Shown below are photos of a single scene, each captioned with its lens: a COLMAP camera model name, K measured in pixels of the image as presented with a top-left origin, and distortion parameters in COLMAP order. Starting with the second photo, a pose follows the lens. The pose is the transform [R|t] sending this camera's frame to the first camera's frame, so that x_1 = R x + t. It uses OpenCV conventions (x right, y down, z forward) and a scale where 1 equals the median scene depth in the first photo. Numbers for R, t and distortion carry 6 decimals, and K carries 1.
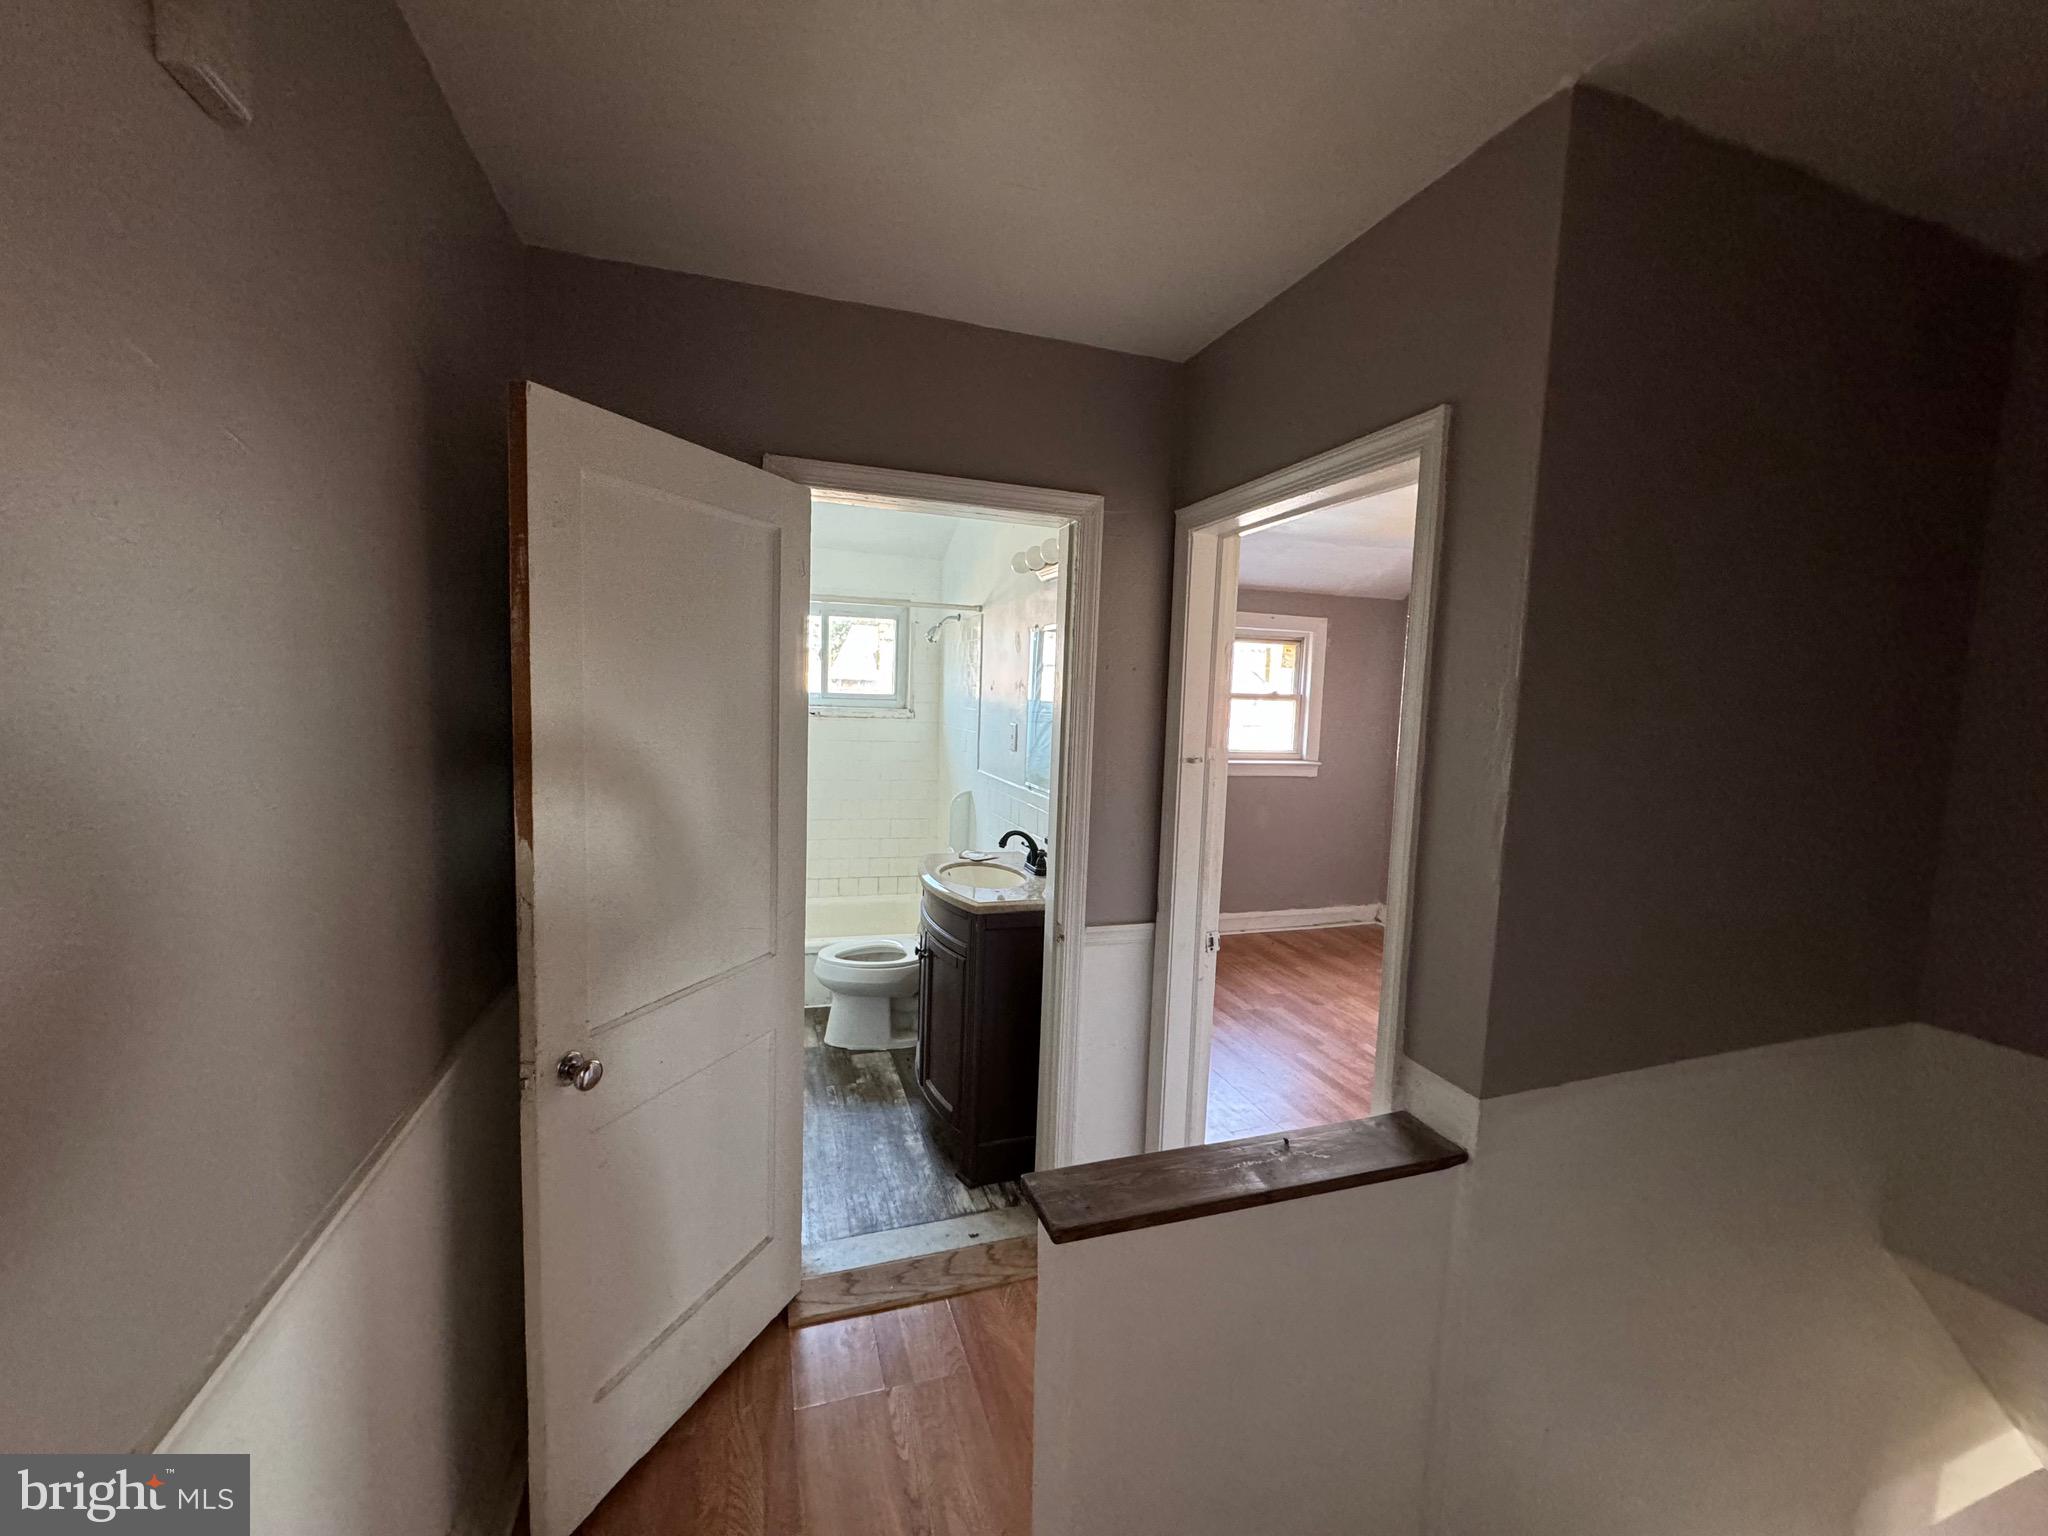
lens RADIAL K [[818.1, 0, 1027.7], [0, 818.1, 768.9], [0, 0, 1]] dist [0.001372, -0.000212]
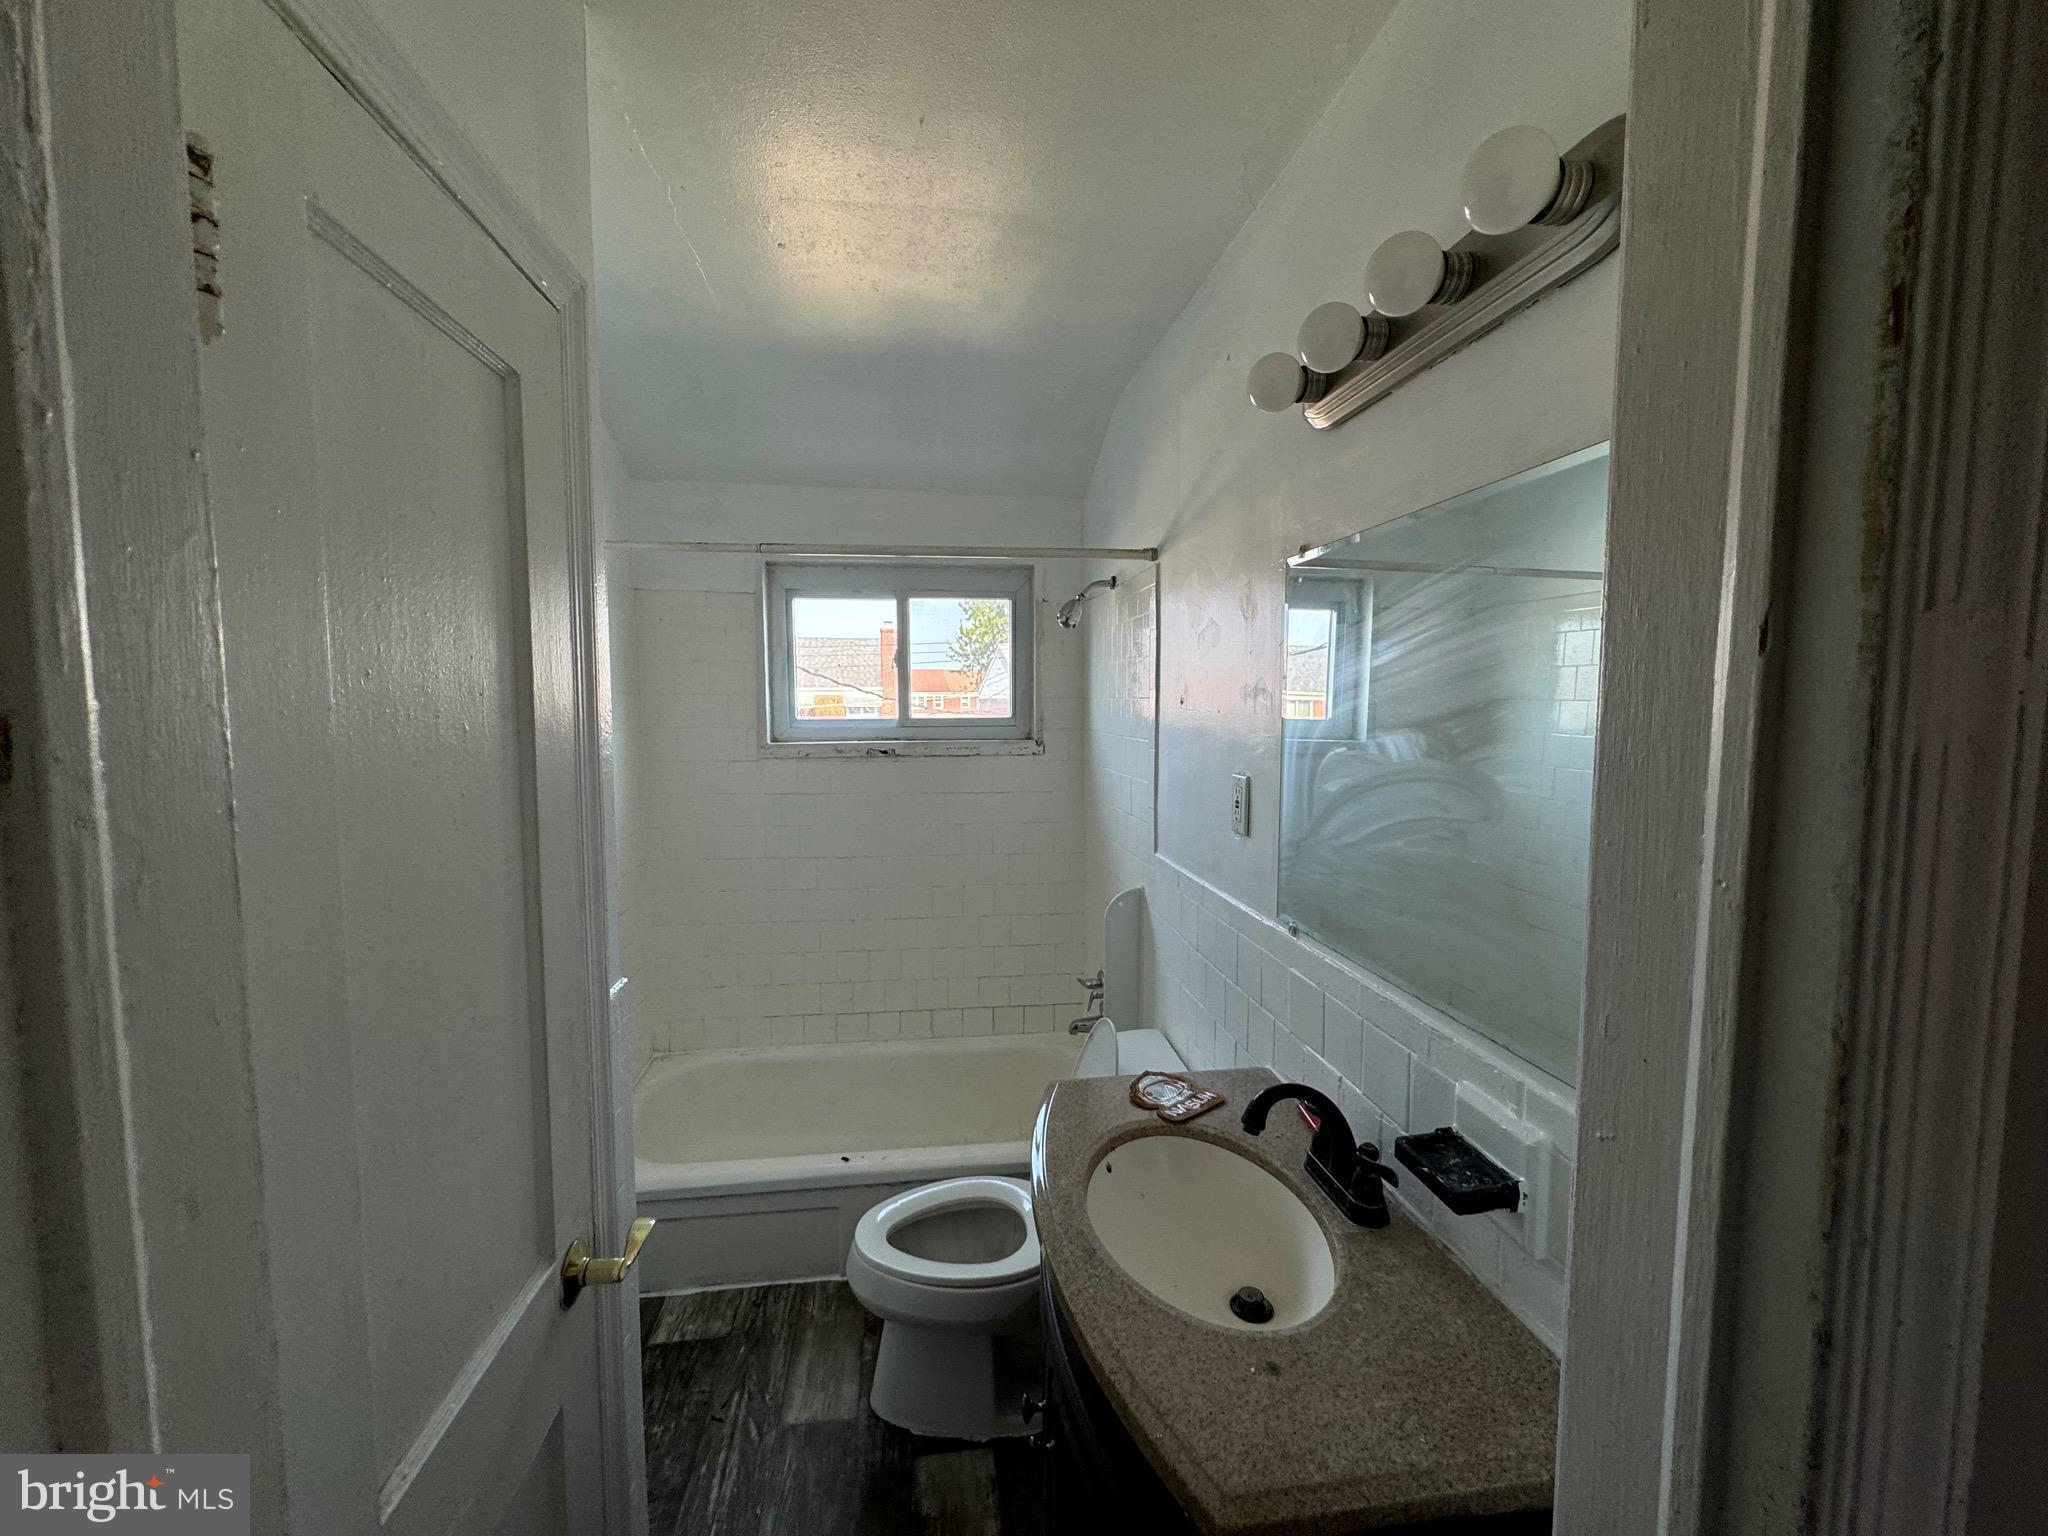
lens RADIAL K [[818.1, 0, 1018.4], [0, 818.1, 768.1], [0, 0, 1]] dist [0.001372, -0.000212]
pose [[0.980725, -0.022268, -0.194119, -0.041081], [0.018403, 0.999595, -0.021691, -0.042034], [0.194523, 0.017700, 0.980738, 0.424967]]
